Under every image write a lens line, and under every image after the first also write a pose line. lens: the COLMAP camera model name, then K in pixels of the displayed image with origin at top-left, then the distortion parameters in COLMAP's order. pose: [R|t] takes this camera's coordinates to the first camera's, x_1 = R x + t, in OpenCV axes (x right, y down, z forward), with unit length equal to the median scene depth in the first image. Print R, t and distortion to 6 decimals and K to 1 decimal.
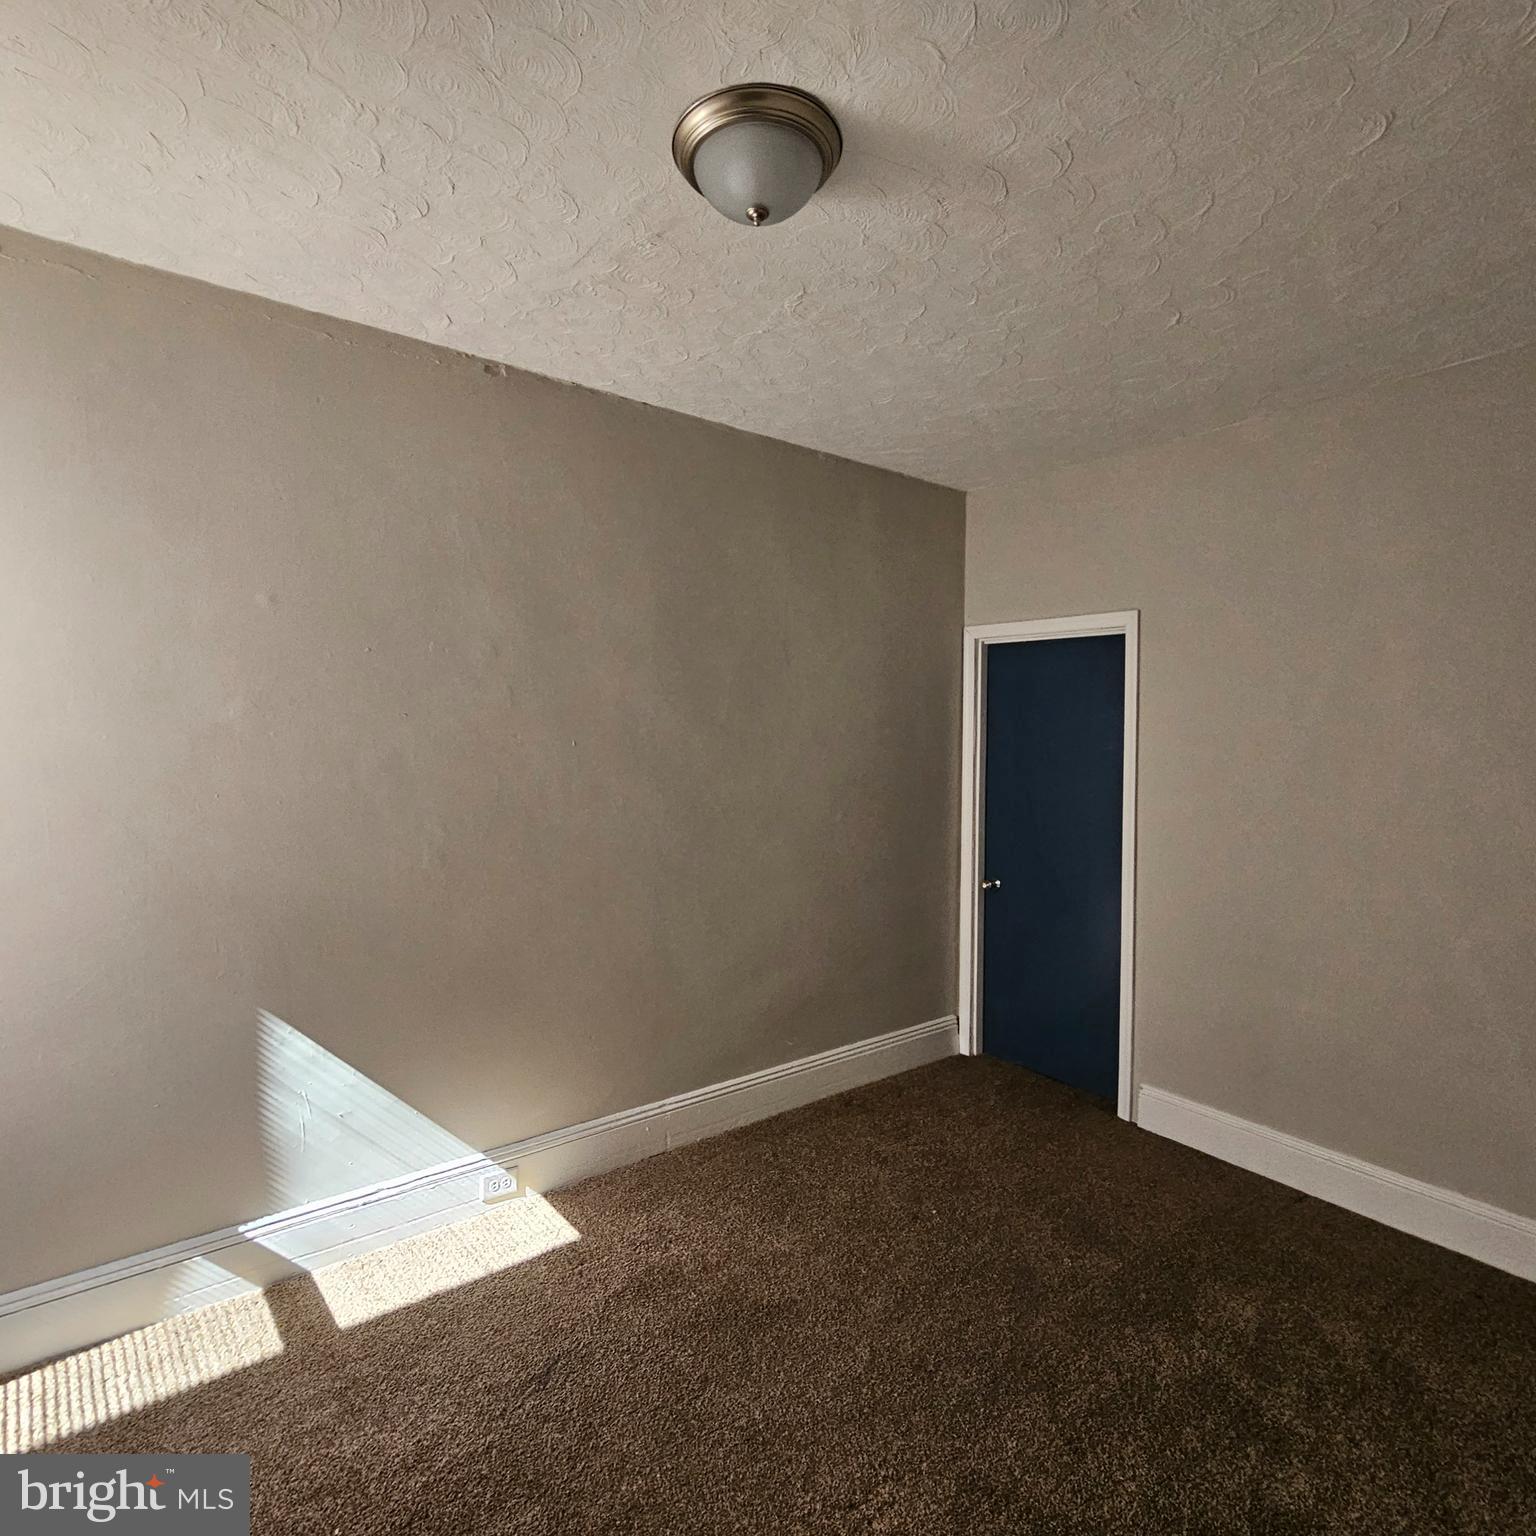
lens RADIAL K [[840.3, 0, 759.8], [0, 840.3, 762.0], [0, 0, 1]] dist [0.000943, -0.001713]
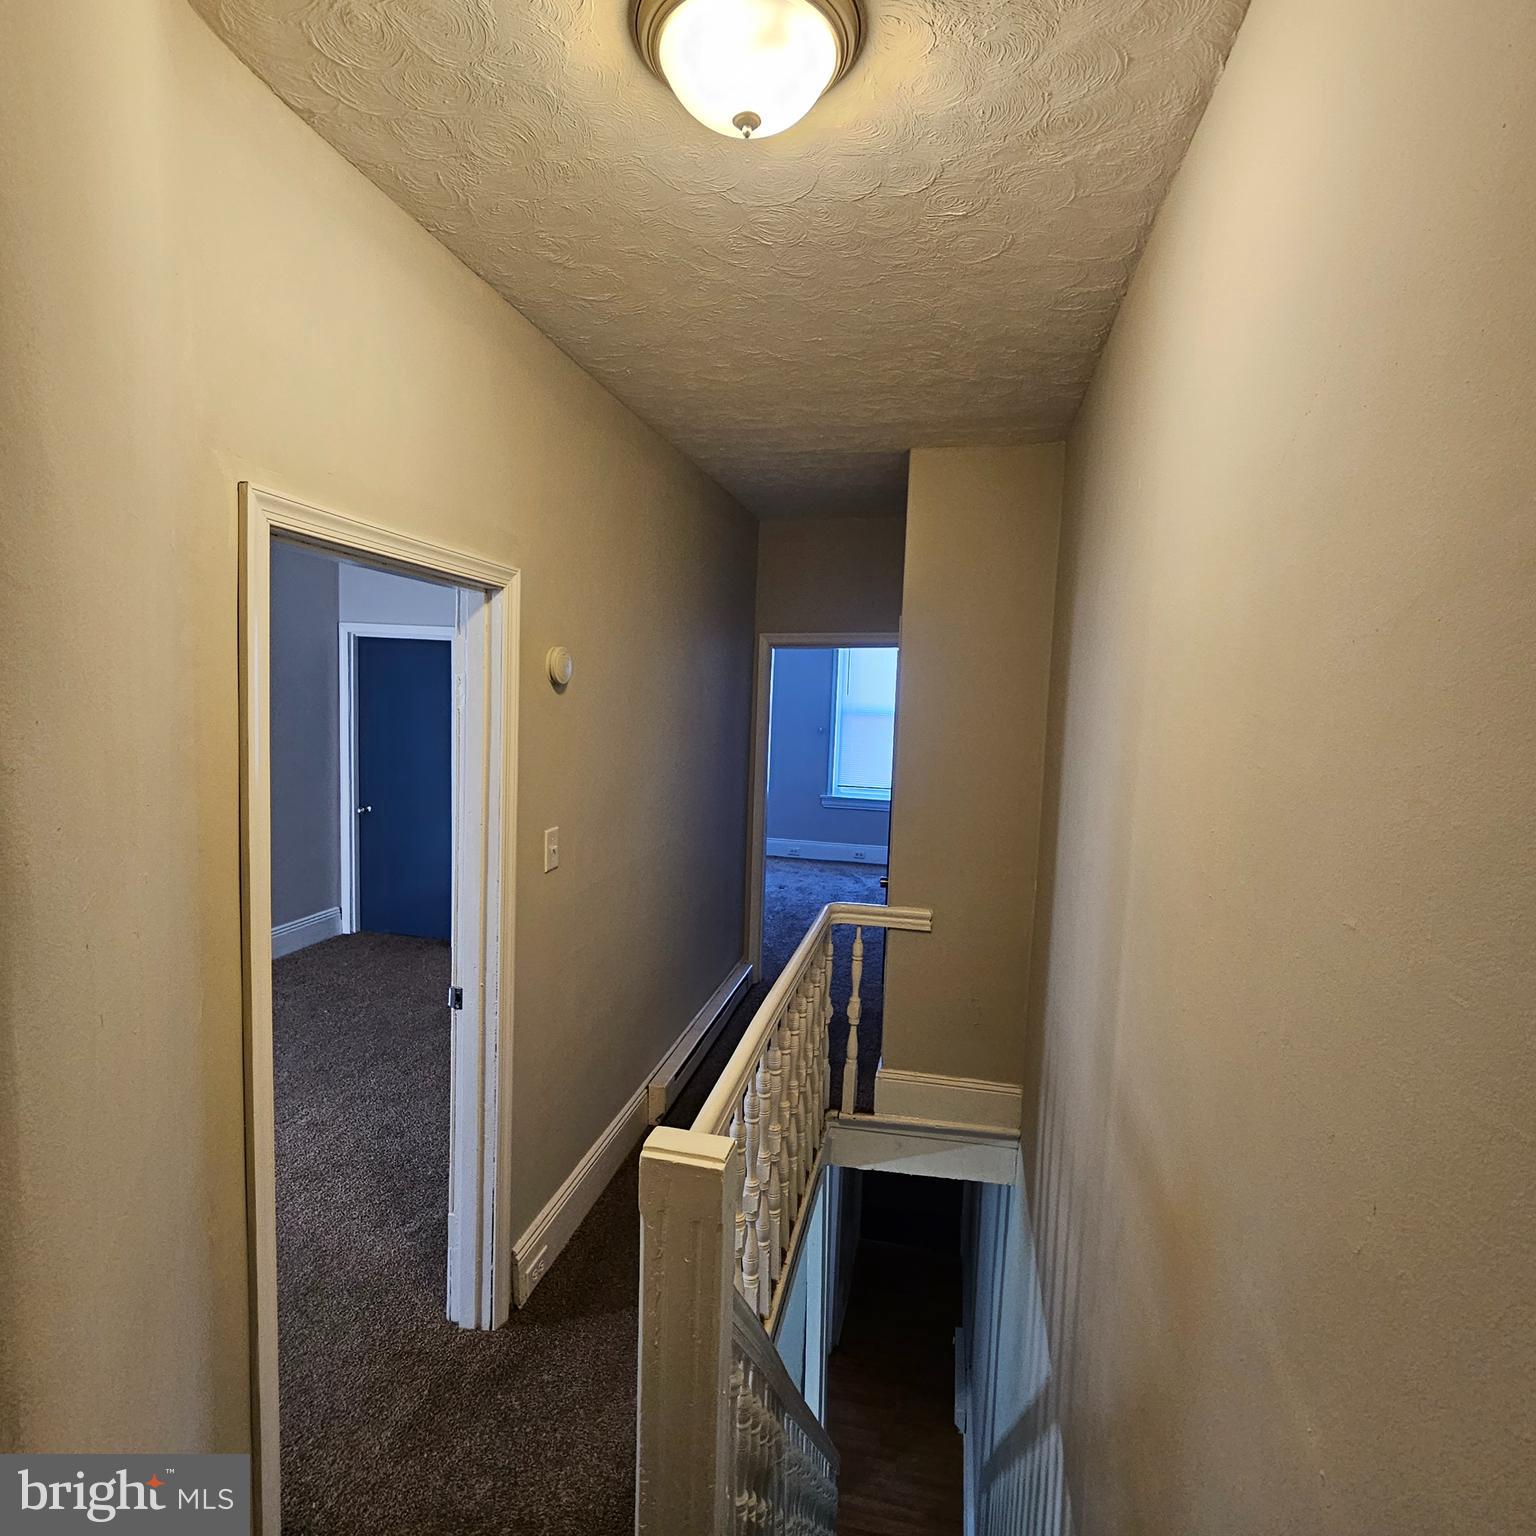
lens RADIAL K [[859.1, 0, 768.0], [0, 859.1, 768.0], [0, 0, 1]] dist [-0.003913, -0.001127]
pose [[0.768156, -0.034752, 0.639319, -0.201027], [-0.013039, 0.997470, 0.069887, -0.053896], [-0.640130, -0.062020, 0.765759, -0.876443]]
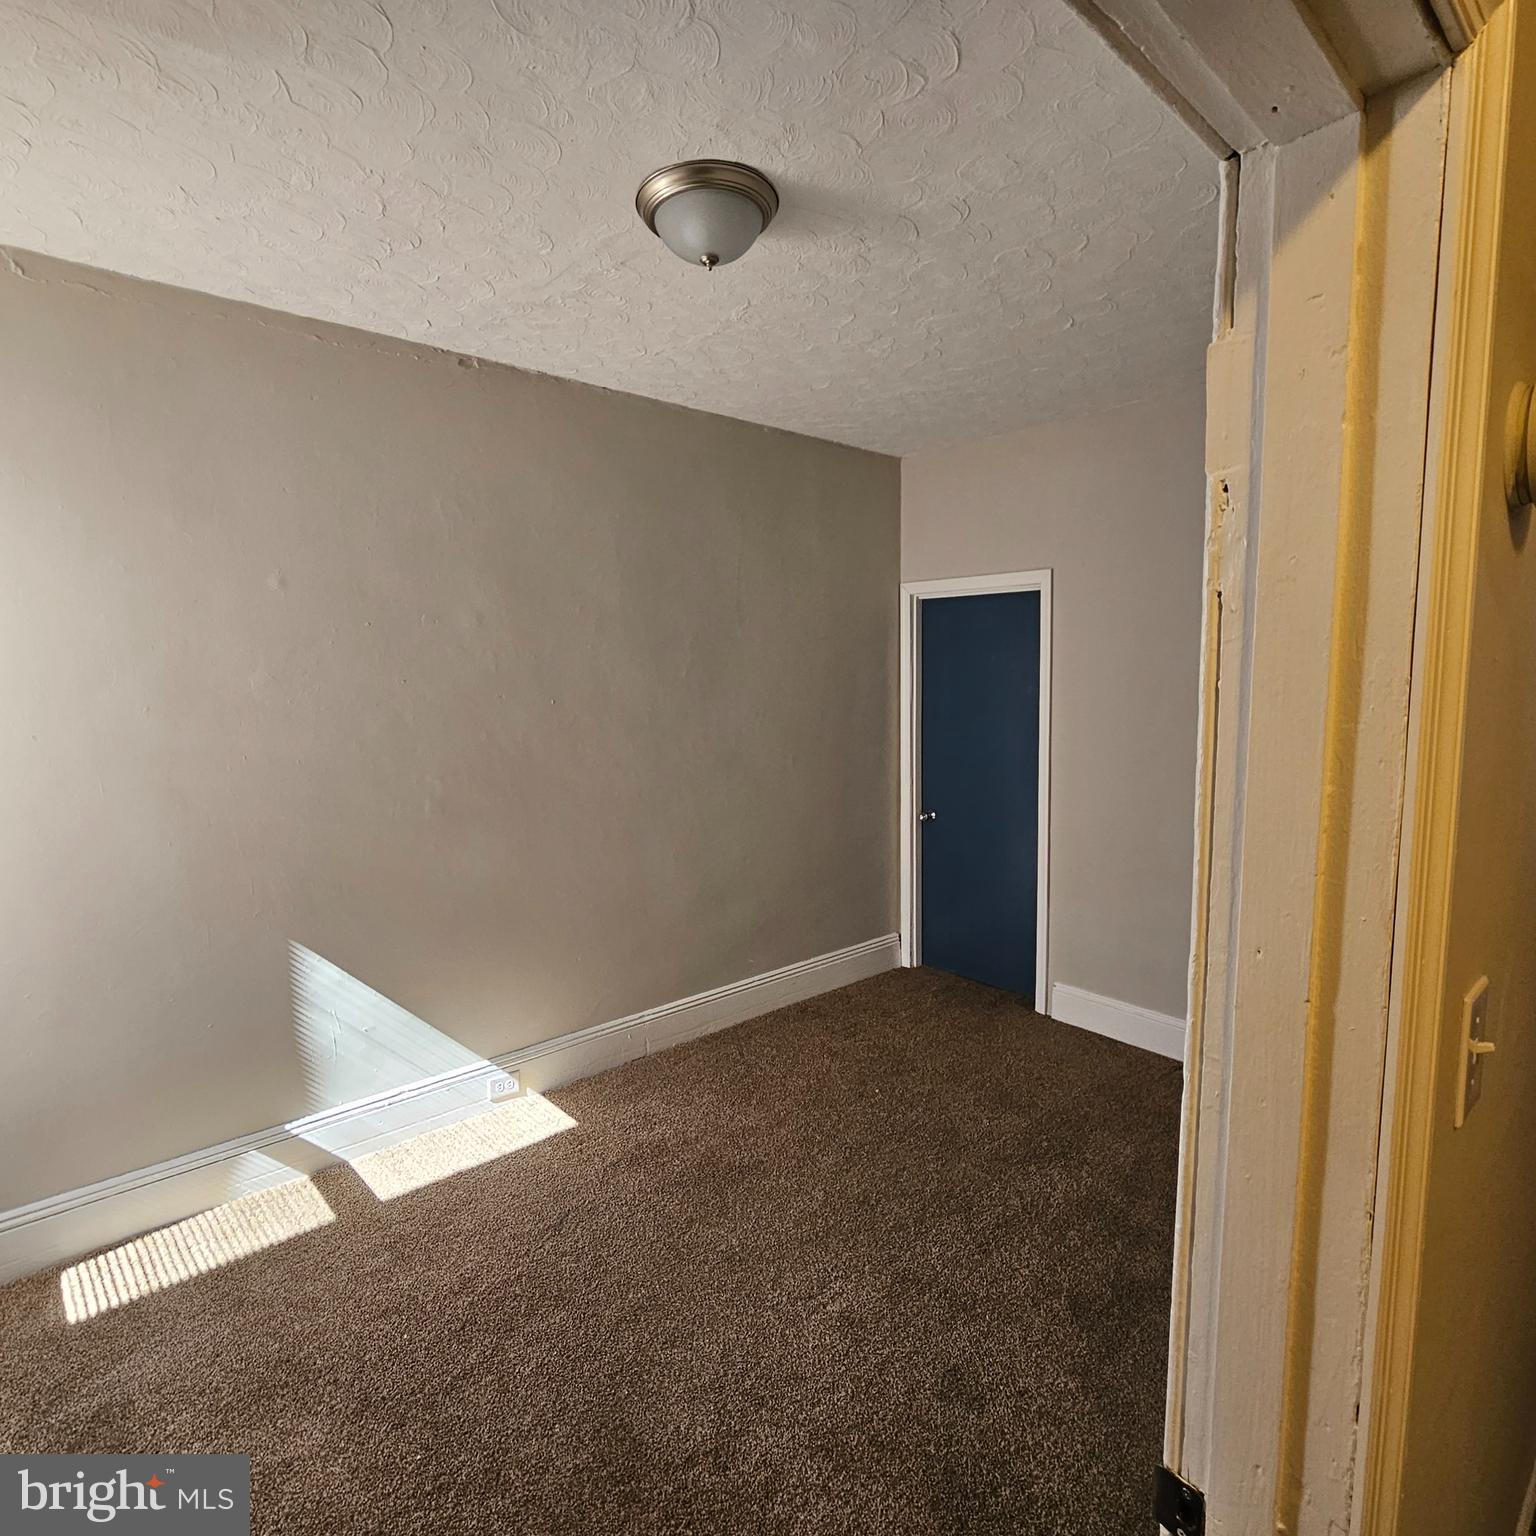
lens RADIAL K [[840.3, 0, 759.8], [0, 840.3, 762.0], [0, 0, 1]] dist [0.000943, -0.001713]
pose [[0.998083, -0.028093, 0.055149, -0.011561], [0.024283, 0.997350, 0.068588, -0.014240], [-0.056930, -0.067117, 0.996120, -0.163614]]
